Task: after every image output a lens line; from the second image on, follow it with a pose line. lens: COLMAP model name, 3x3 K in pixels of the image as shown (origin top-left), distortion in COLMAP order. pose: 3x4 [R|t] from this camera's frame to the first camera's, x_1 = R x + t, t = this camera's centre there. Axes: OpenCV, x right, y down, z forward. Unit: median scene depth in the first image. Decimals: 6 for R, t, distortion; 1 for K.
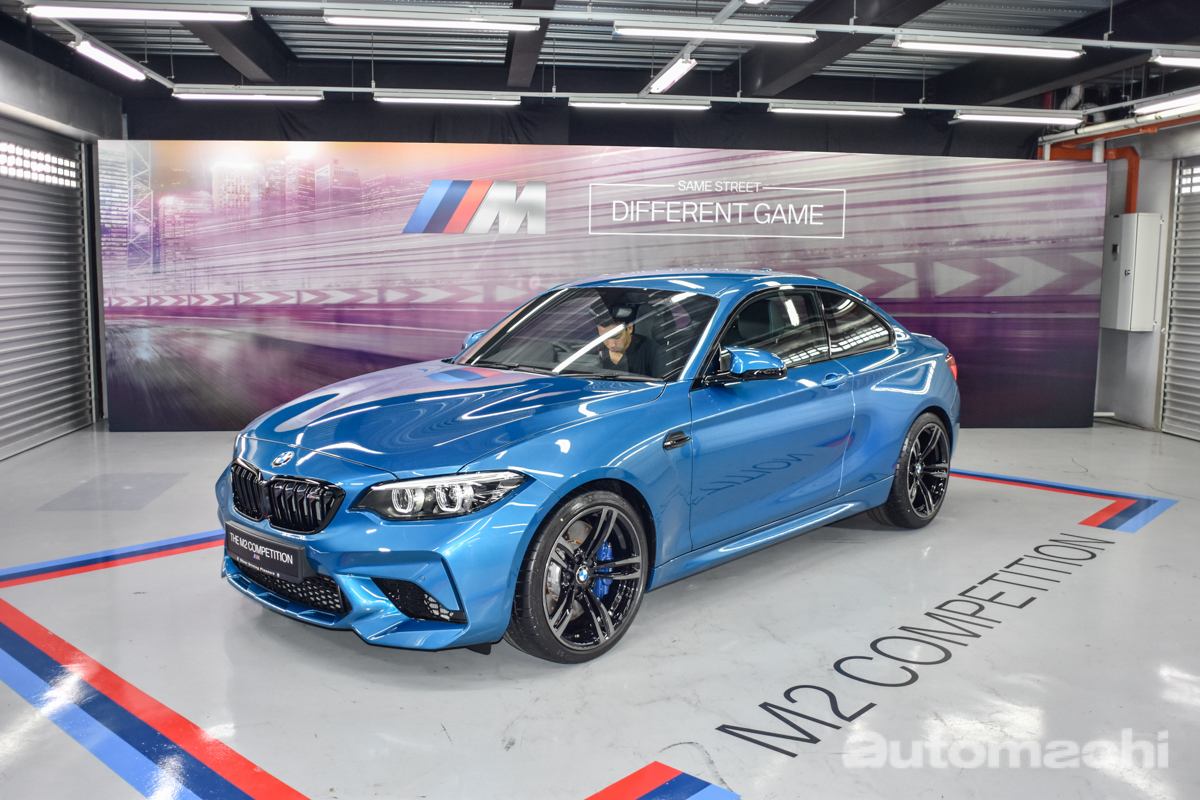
lens RADIAL K [[1057.2, 0, 600.0], [0, 1057.2, 400.0], [0, 0, 1]] dist [-0.103801, 0.089652]
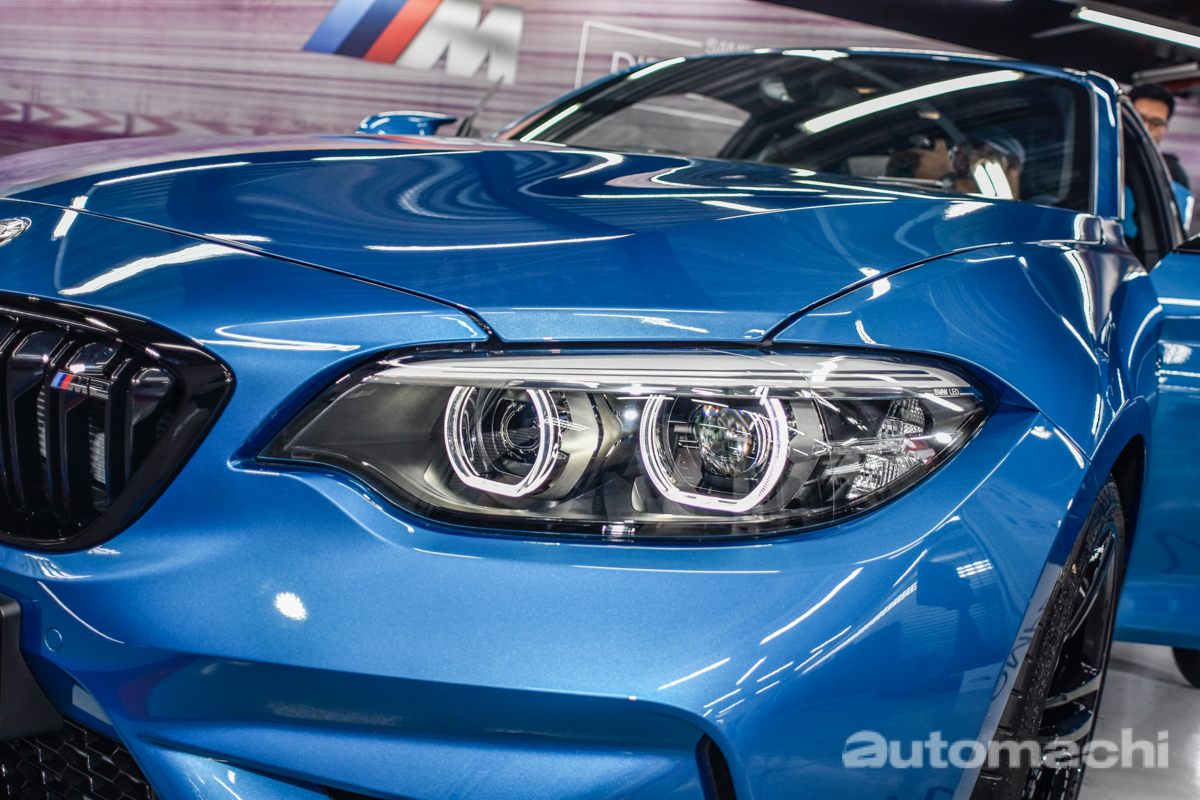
lens RADIAL K [[1057.2, 0, 600.0], [0, 1057.2, 400.0], [0, 0, 1]] dist [-0.103801, 0.089652]
pose [[0.982249, 0.104778, 0.155589, -0.082754], [-0.107821, 0.994107, 0.011227, 0.033677], [-0.153495, -0.027803, 0.987758, 0.318780]]
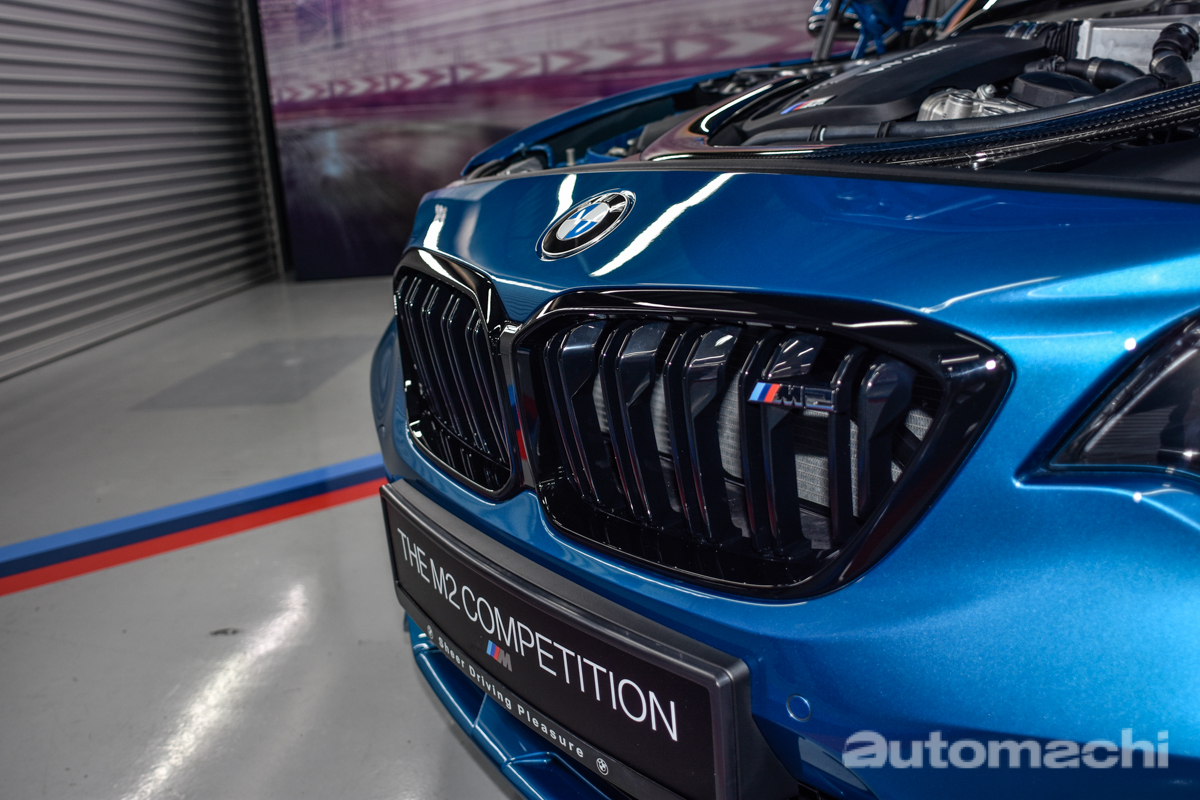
lens RADIAL K [[1057.2, 0, 600.0], [0, 1057.2, 400.0], [0, 0, 1]] dist [-0.103801, 0.089652]
pose [[0.973879, -0.024293, -0.225762, -0.110002], [0.054818, 0.990005, 0.129943, 0.028489], [0.220349, -0.138924, 0.965477, 0.342675]]
